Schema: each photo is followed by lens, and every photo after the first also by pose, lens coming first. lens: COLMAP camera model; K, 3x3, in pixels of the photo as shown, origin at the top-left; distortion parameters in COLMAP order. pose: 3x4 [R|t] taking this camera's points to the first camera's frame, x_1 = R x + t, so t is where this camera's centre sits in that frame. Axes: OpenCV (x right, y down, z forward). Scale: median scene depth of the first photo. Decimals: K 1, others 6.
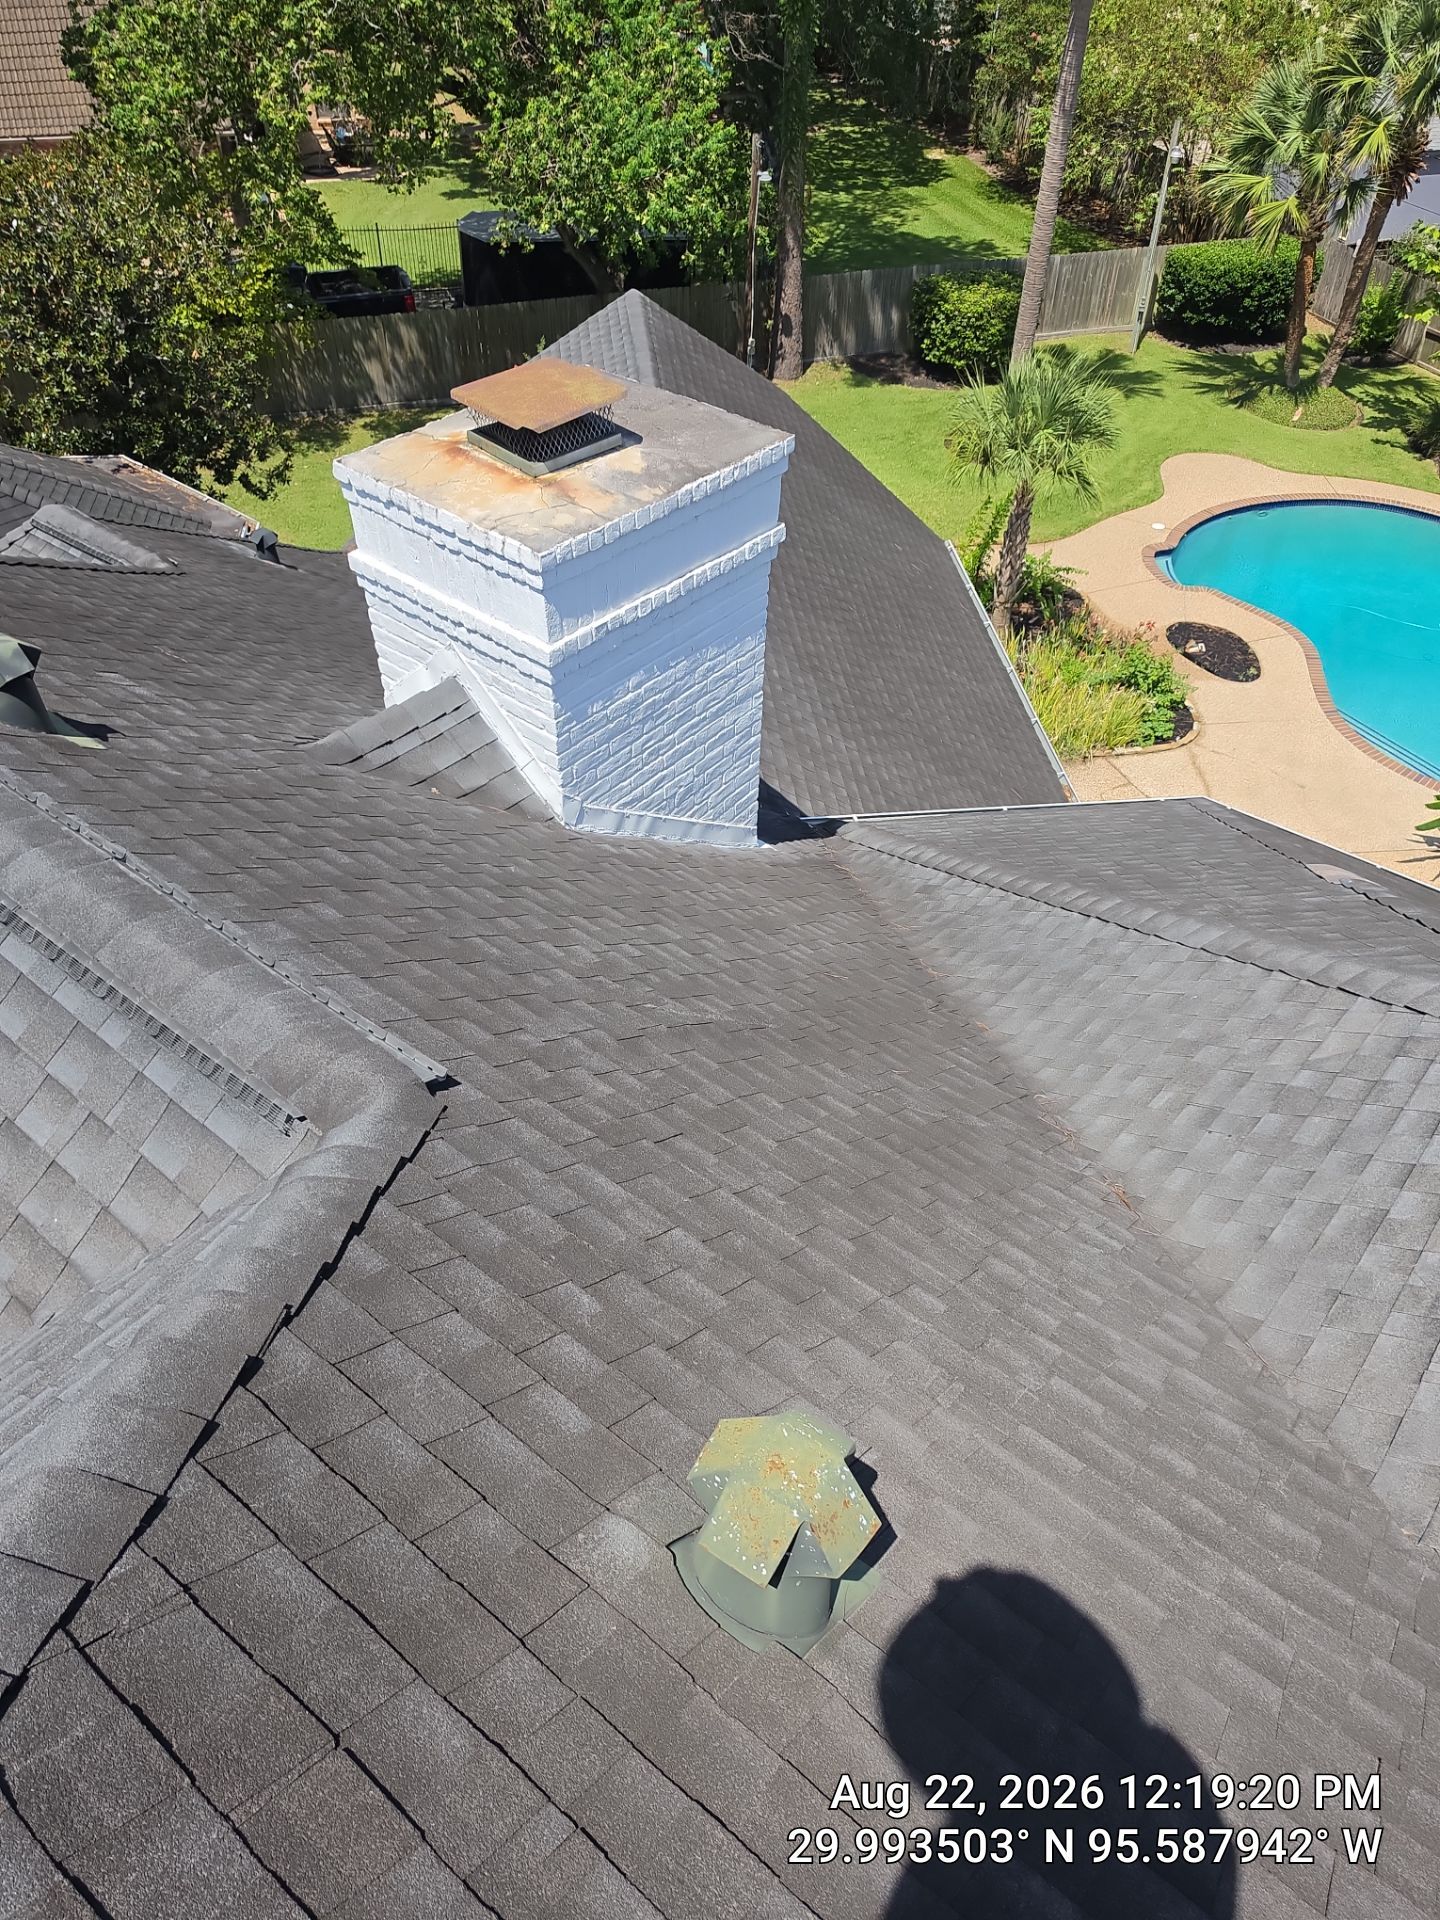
lens RADIAL K [[1409.2, 0, 776.9], [0, 1409.2, 987.5], [0, 0, 1]] dist [0.029012, -0.005425]
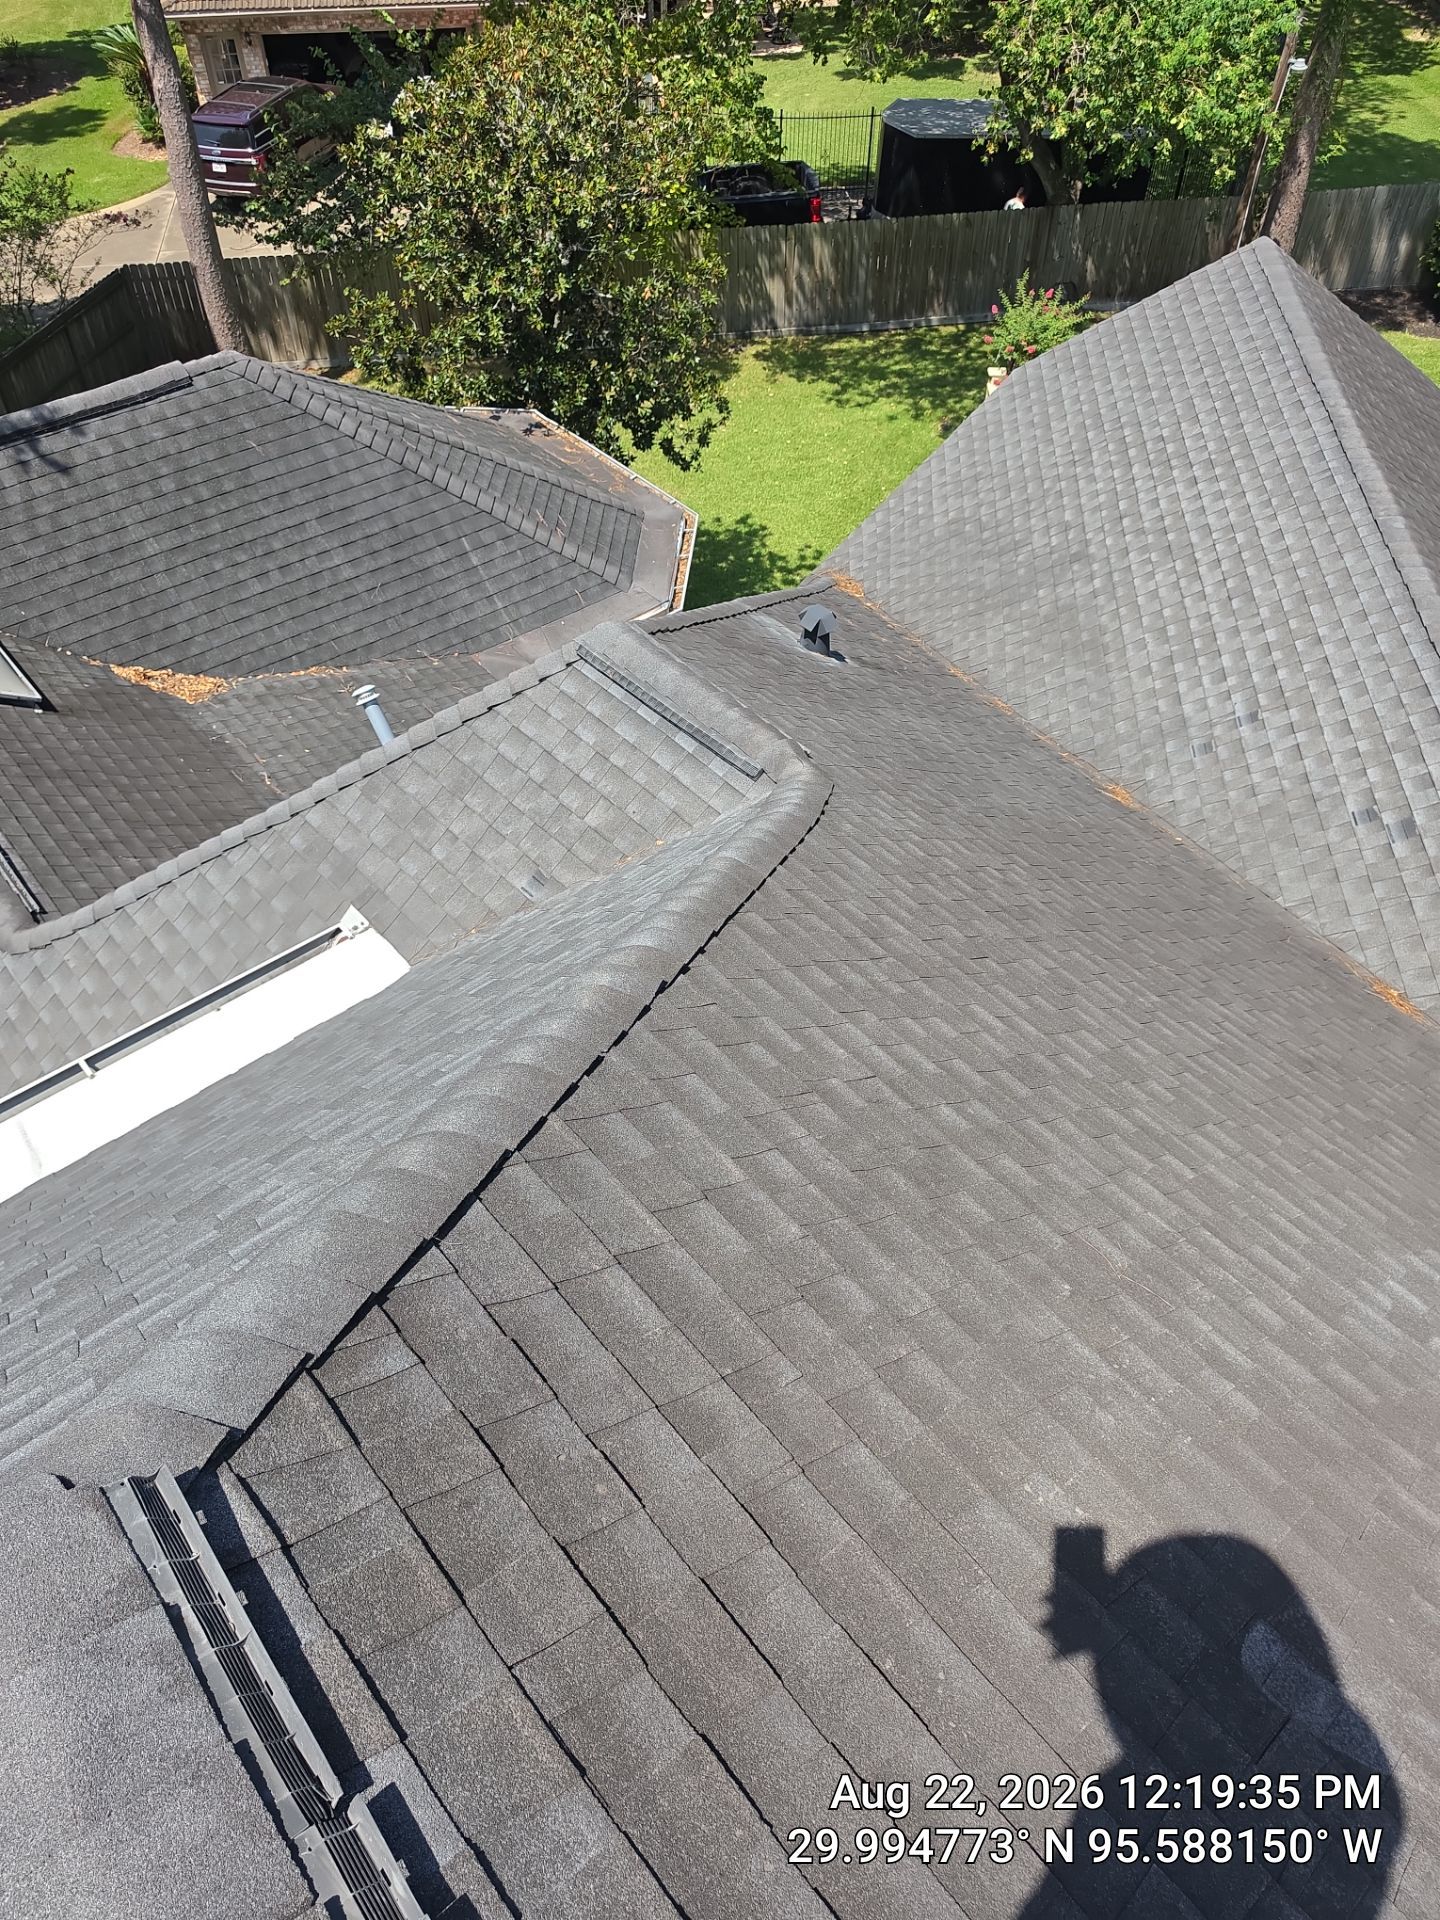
lens RADIAL K [[1400.2, 0, 720.0], [0, 1400.2, 960.0], [0, 0, 1]] dist [0.021481, -0.007142]
pose [[0.977785, 0.130452, -0.164071, -0.181210], [-0.121004, 0.990431, 0.066364, -0.127004], [0.171158, -0.045036, 0.984214, 0.207954]]
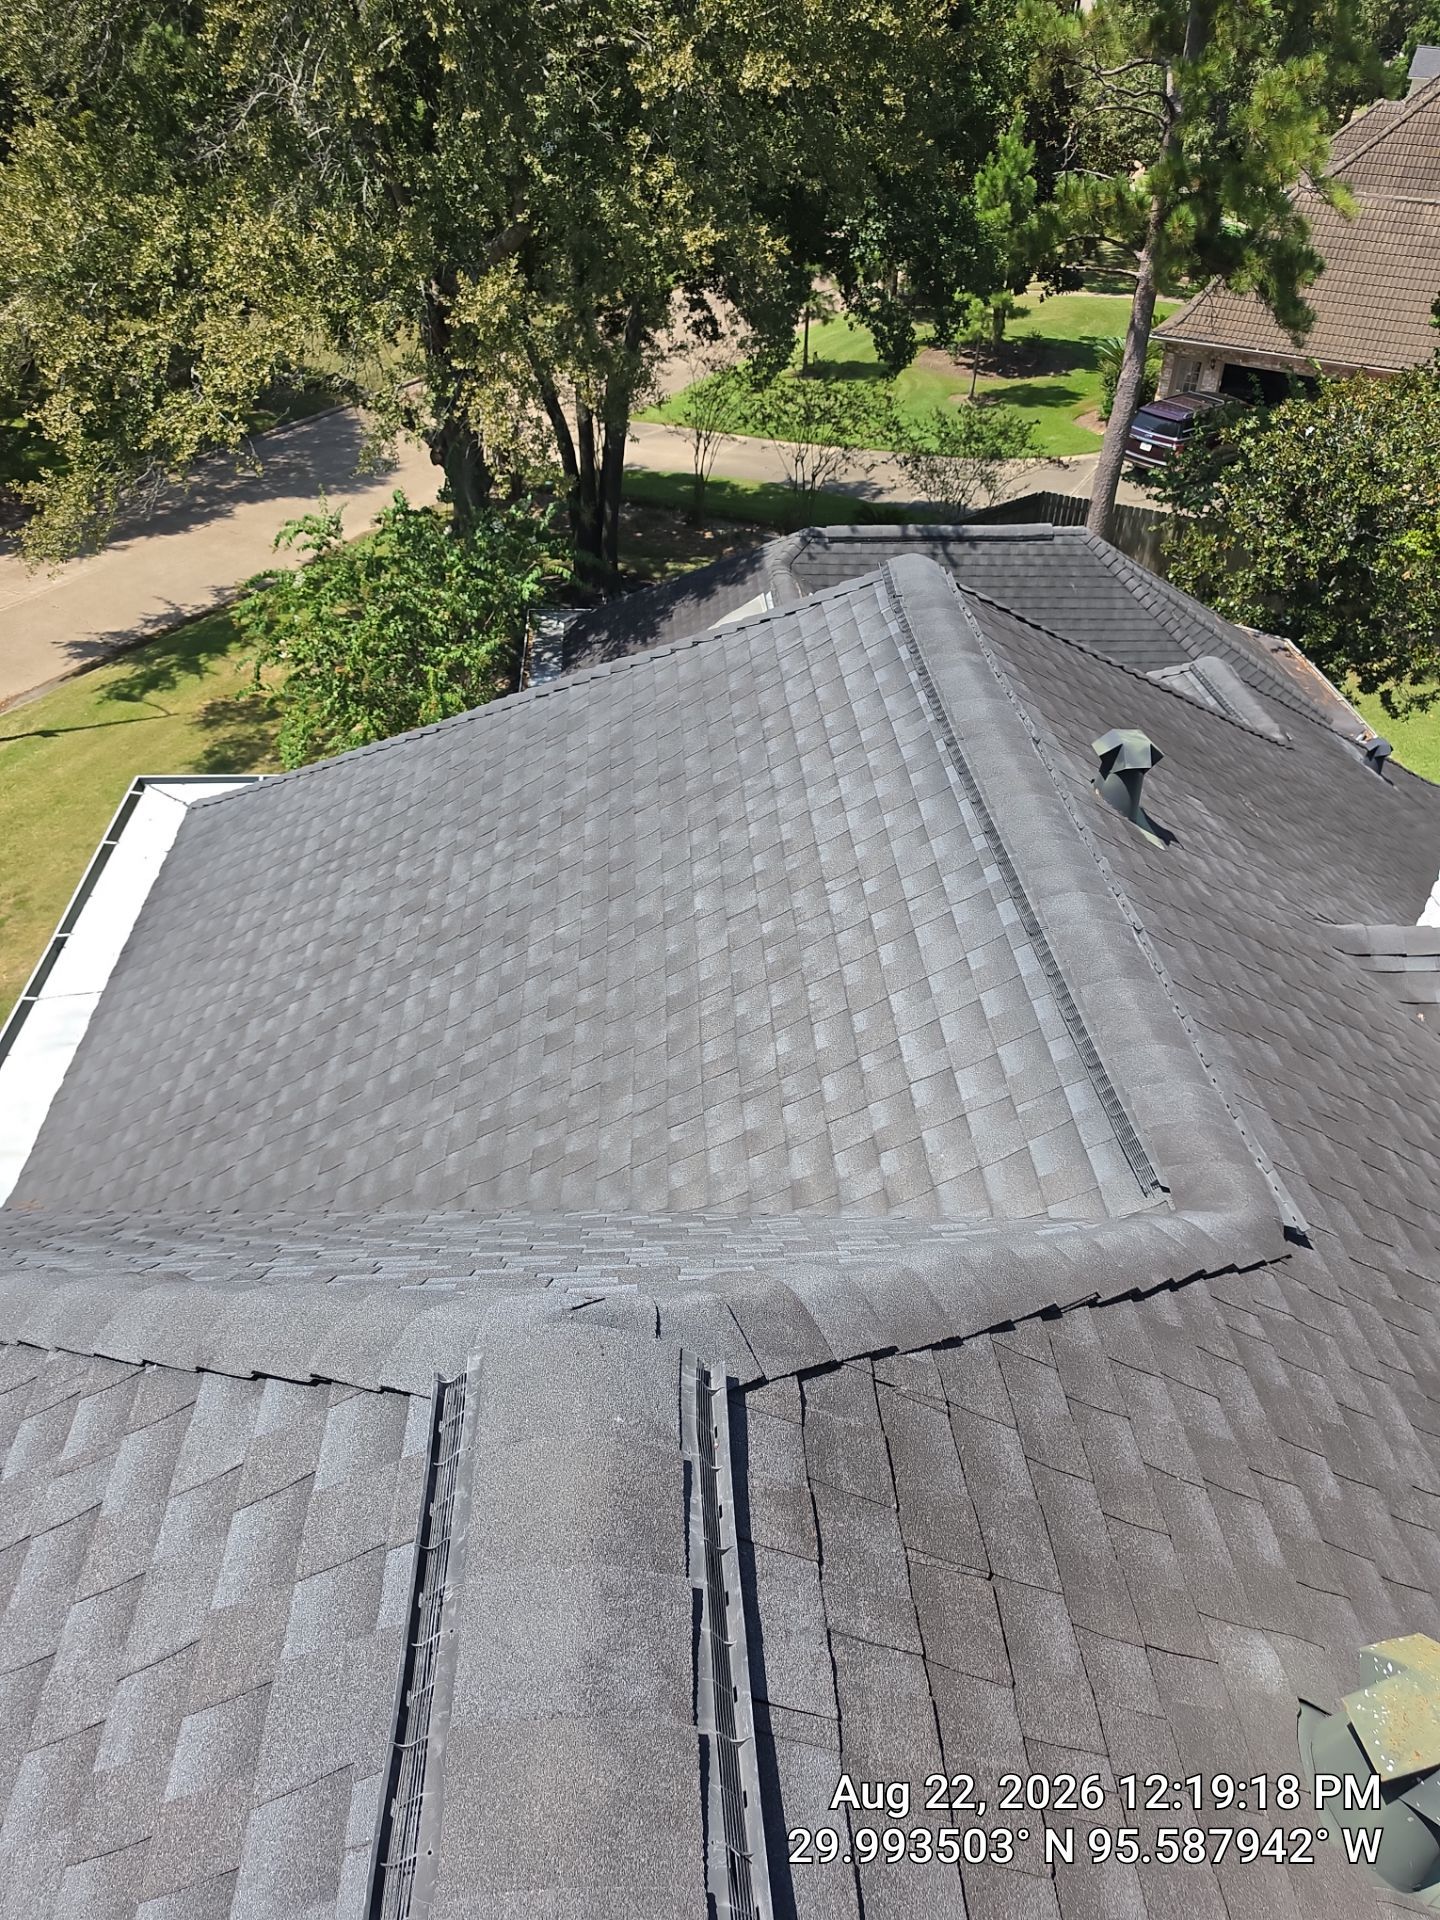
lens RADIAL K [[1452.0, 0, 720.0], [0, 1452.0, 960.0], [0, 0, 1]] dist [0.099439, -0.165401]
pose [[0.679171, 0.426674, -0.597224, 0.006198], [-0.513493, 0.857612, 0.028751, 0.014063], [0.524453, 0.287143, 0.801559, -0.025998]]
